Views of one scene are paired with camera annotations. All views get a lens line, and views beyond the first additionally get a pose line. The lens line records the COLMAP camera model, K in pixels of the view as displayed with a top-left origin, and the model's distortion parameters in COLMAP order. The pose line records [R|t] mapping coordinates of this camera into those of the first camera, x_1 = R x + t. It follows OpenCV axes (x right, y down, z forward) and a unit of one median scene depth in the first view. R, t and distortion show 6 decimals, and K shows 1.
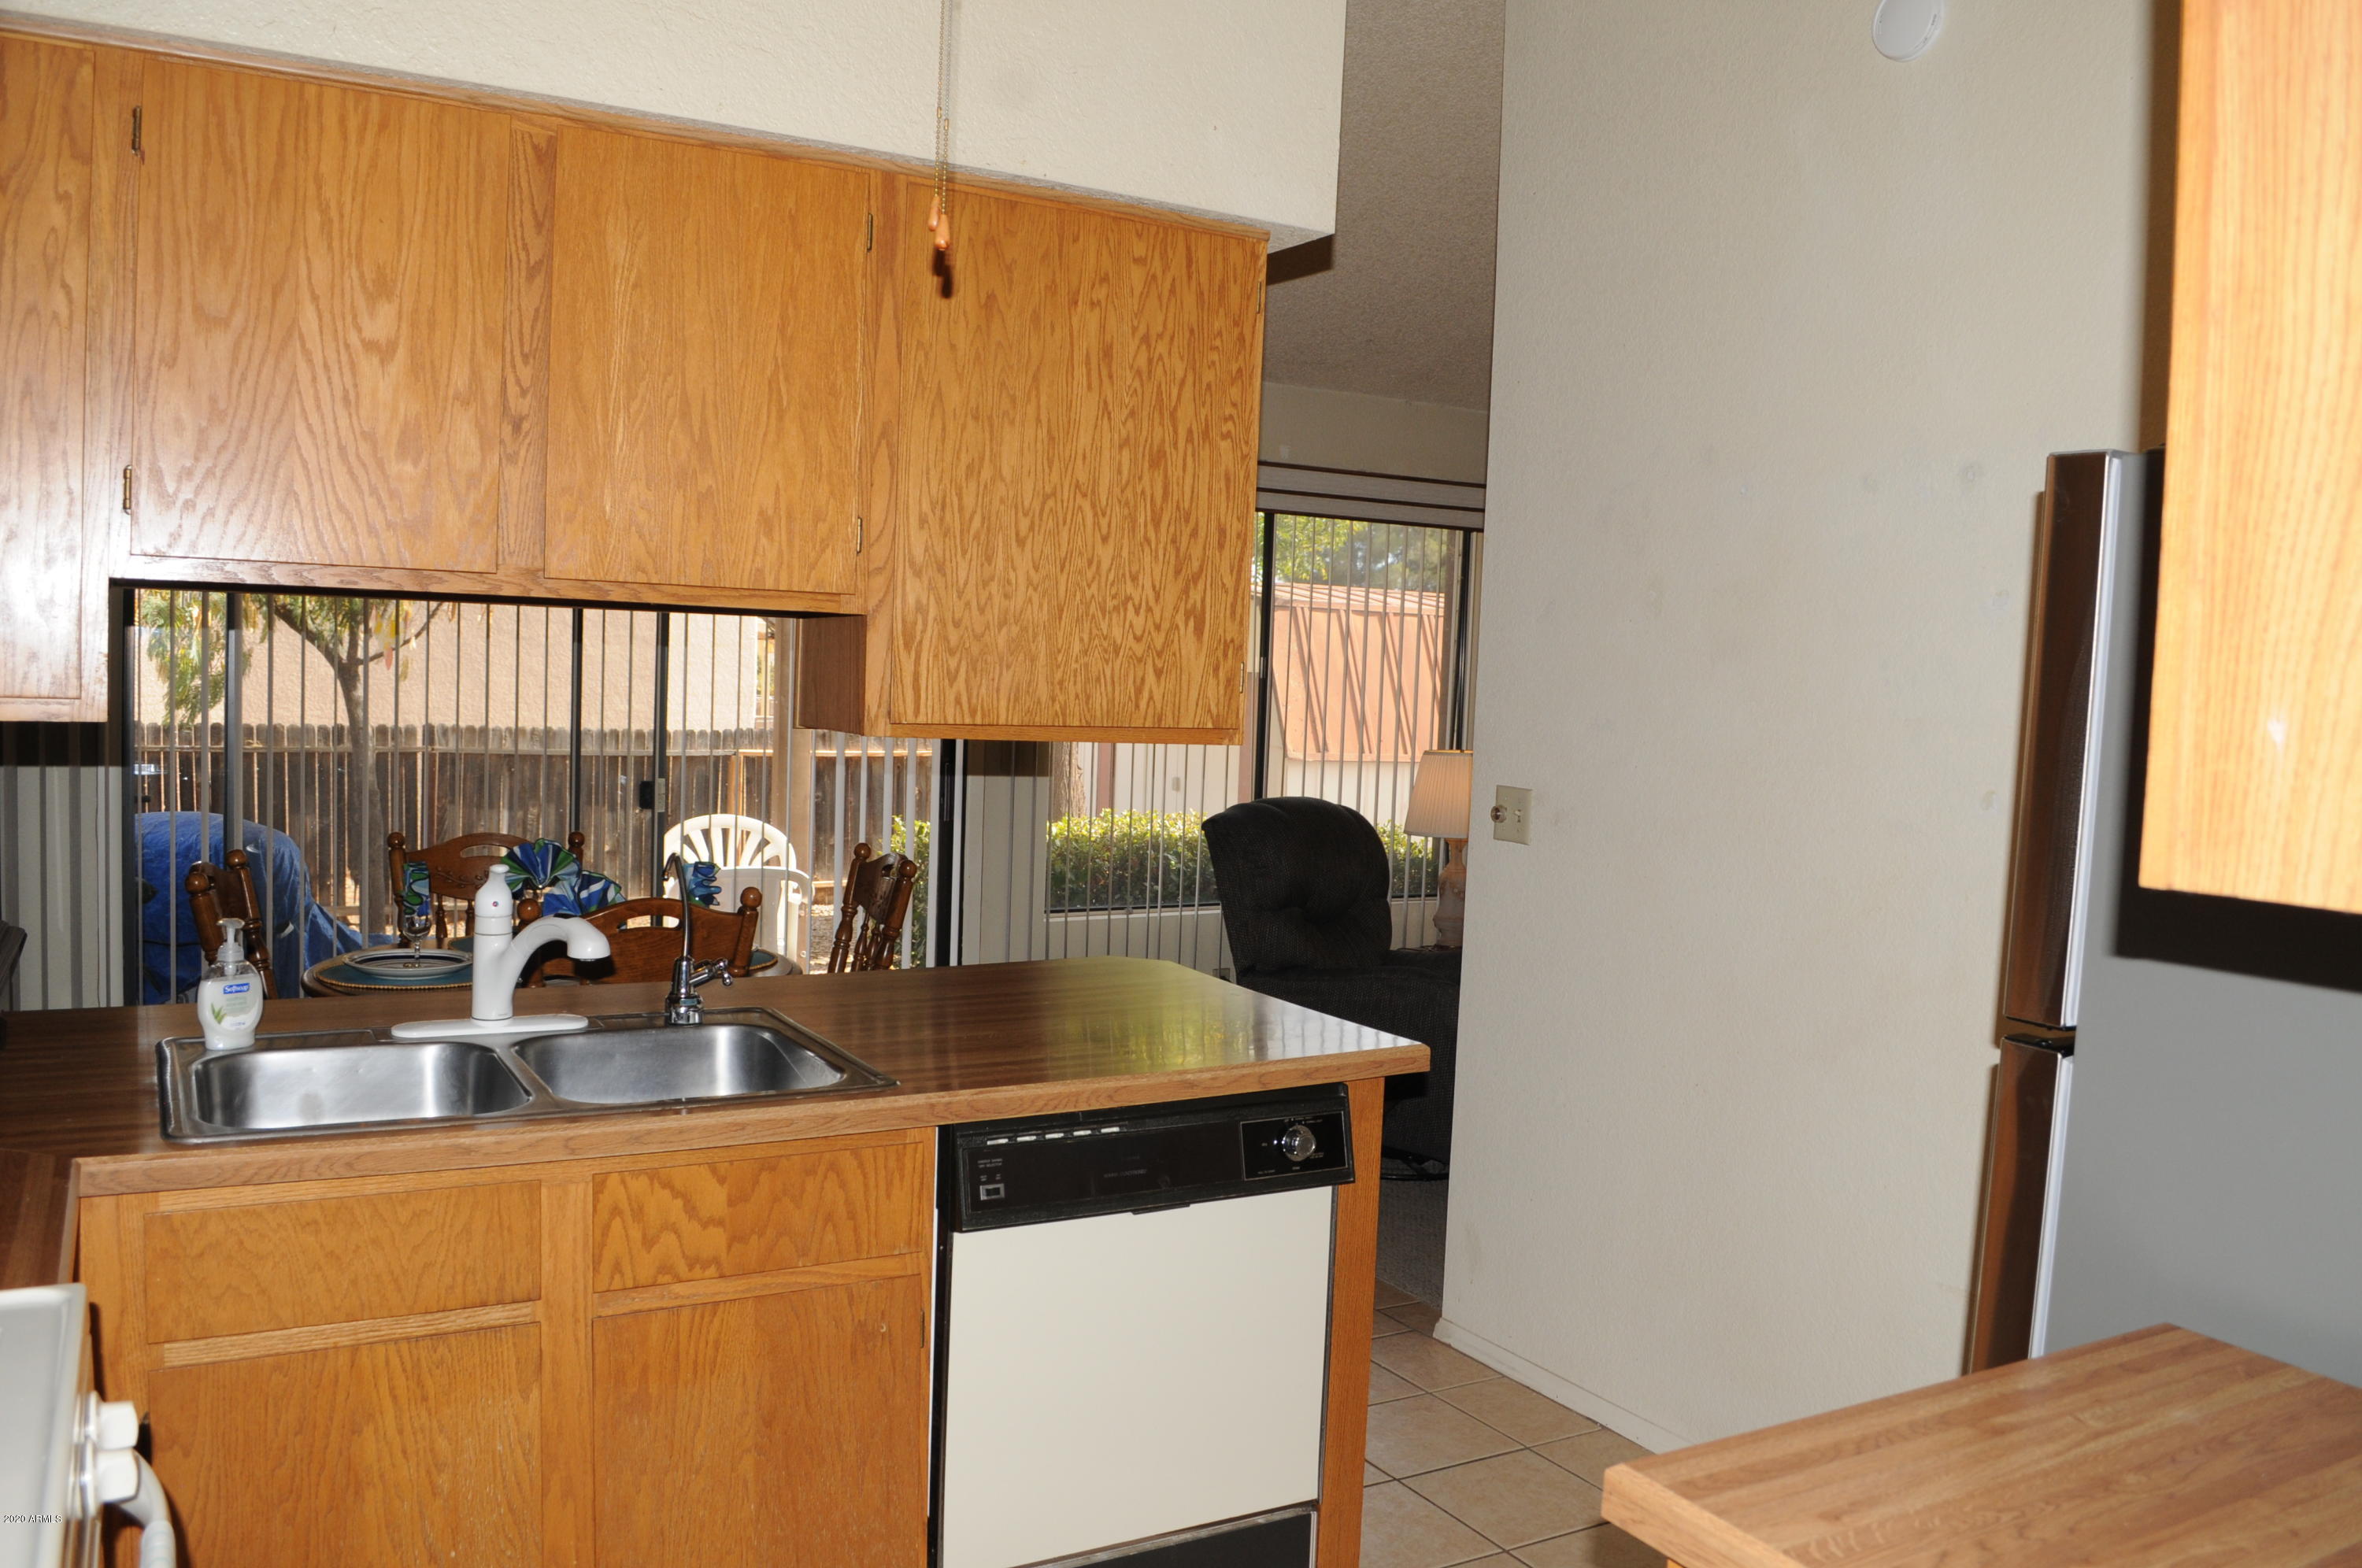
lens RADIAL K [[1892.5, 0, 1184.9], [0, 1892.5, 788.1], [0, 0, 1]] dist [-0.057585, 0.002398]
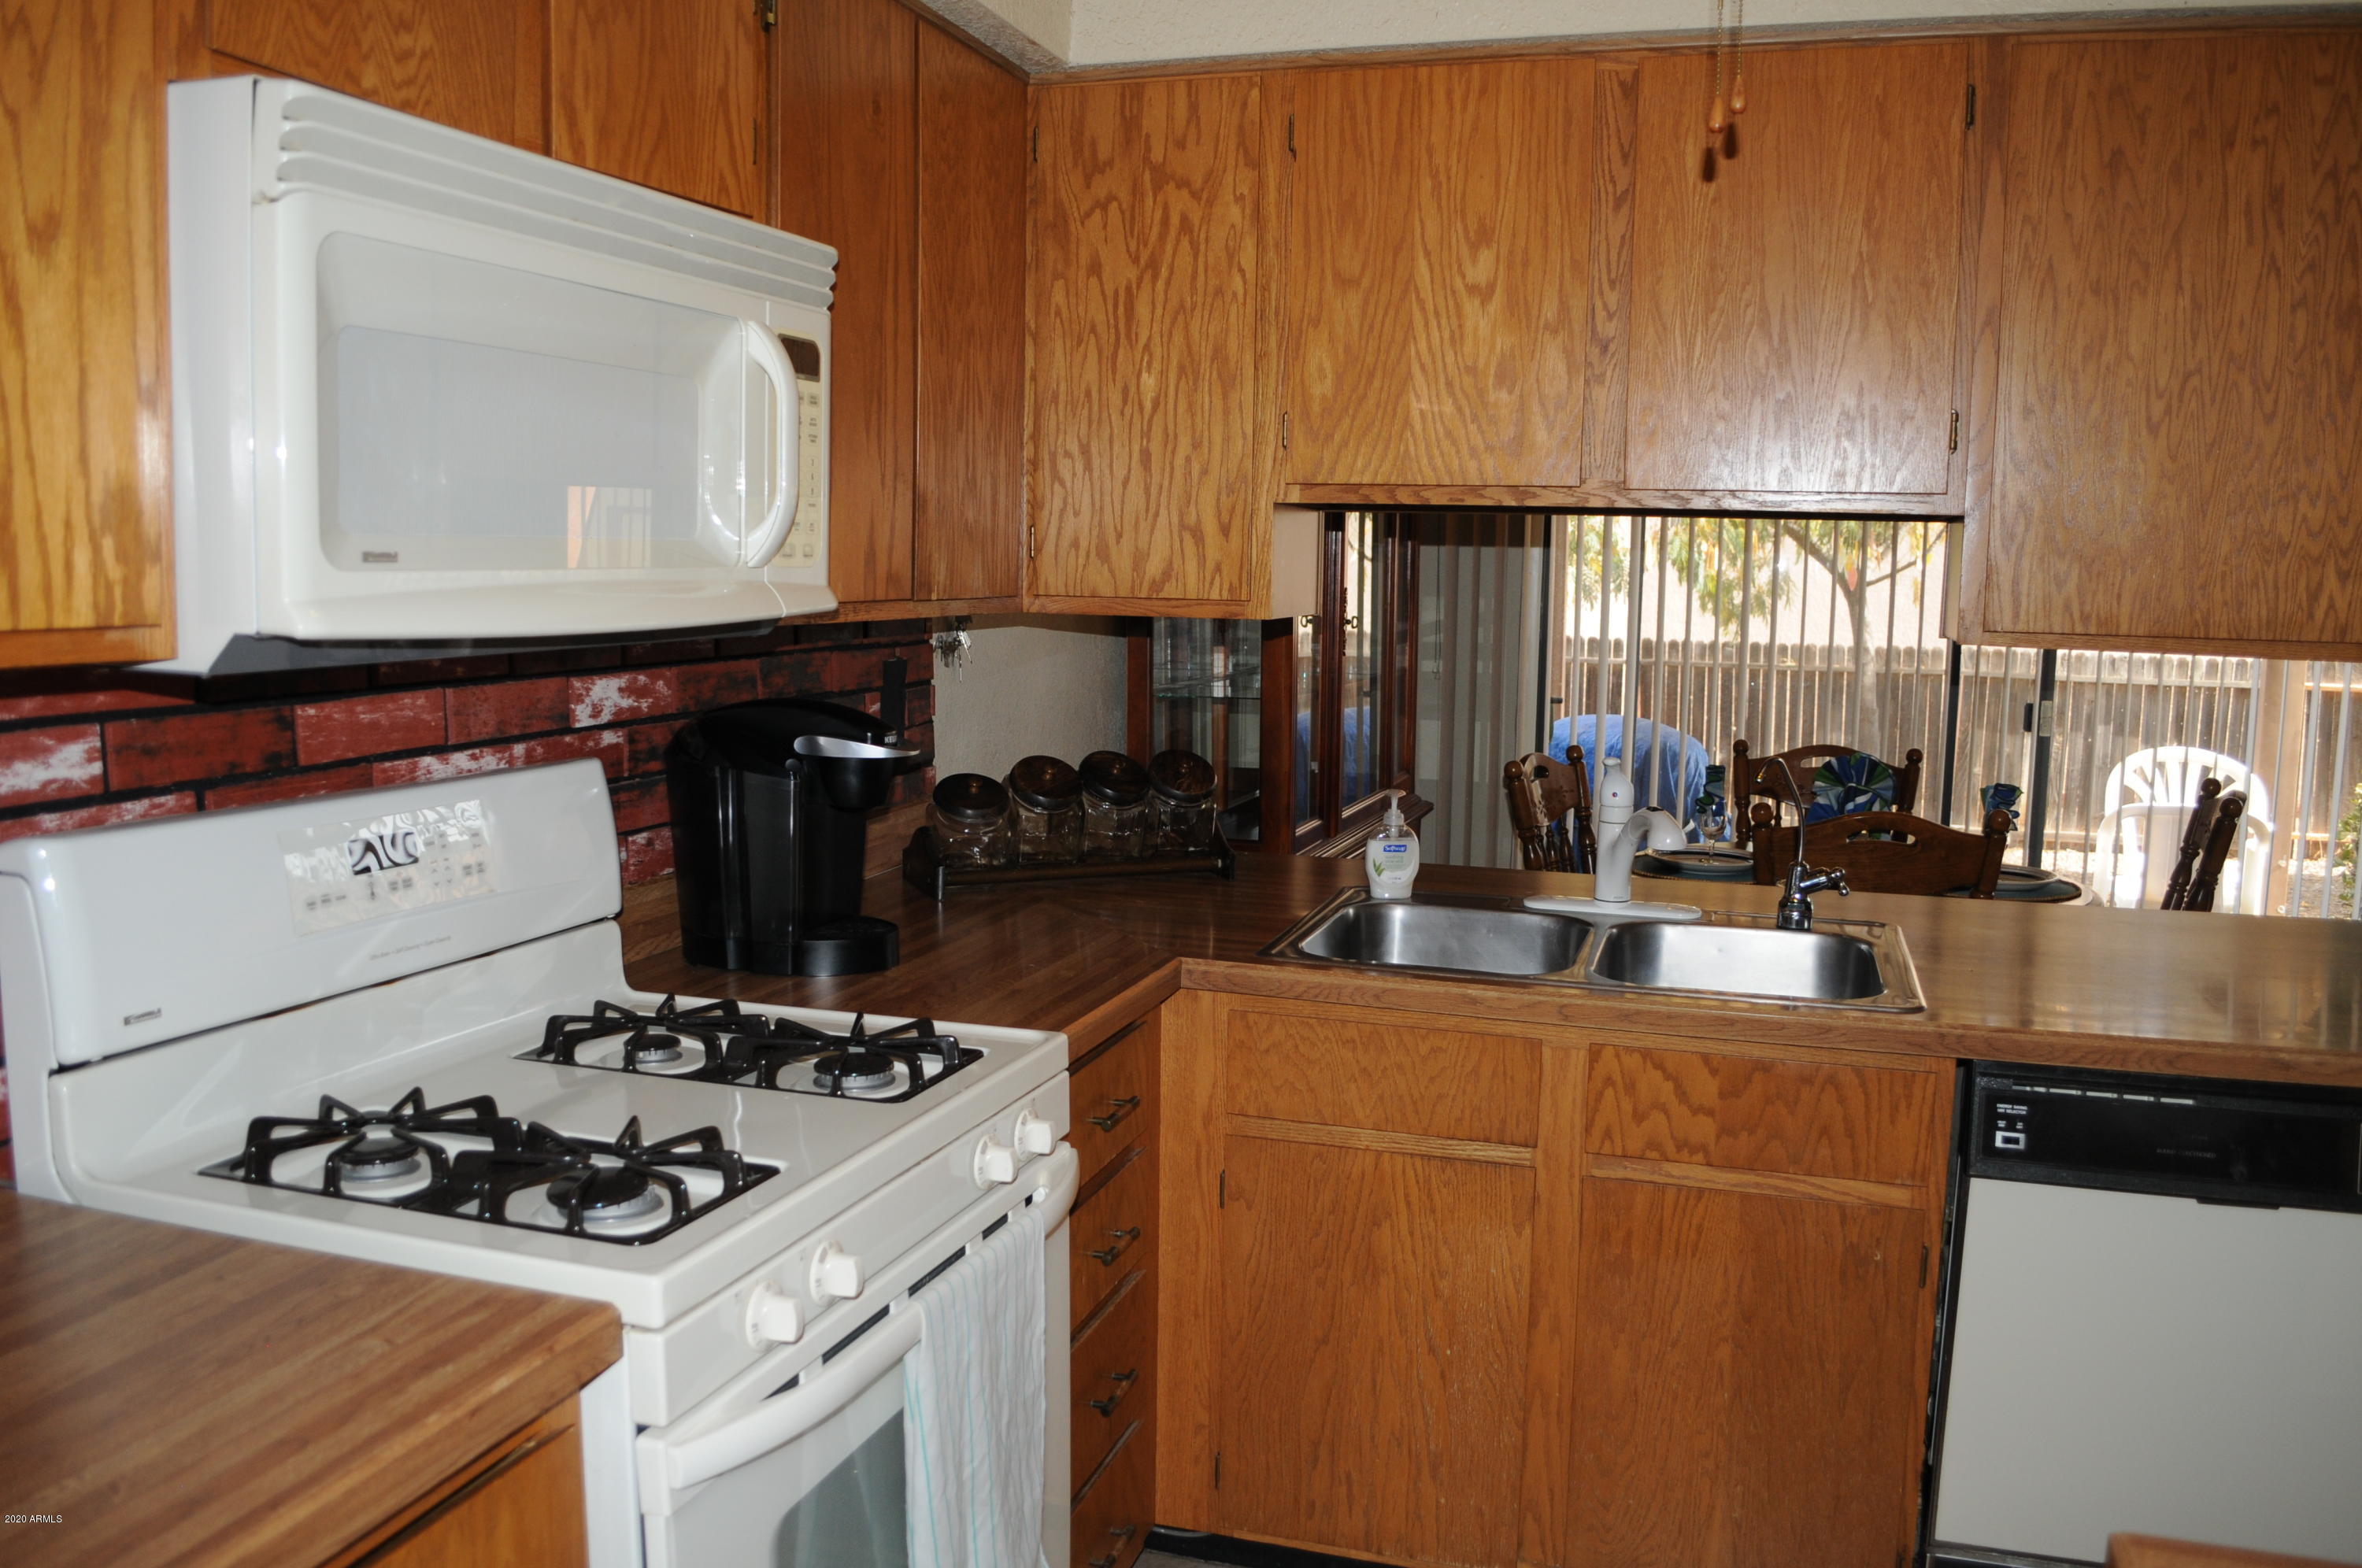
lens RADIAL K [[1892.5, 0, 1189.3], [0, 1892.5, 779.4], [0, 0, 1]] dist [-0.057585, 0.002398]
pose [[0.679194, 0.064551, -0.731114, 0.288178], [-0.039698, 0.997898, 0.051227, 0.007771], [0.732884, -0.005769, 0.680329, 0.090186]]
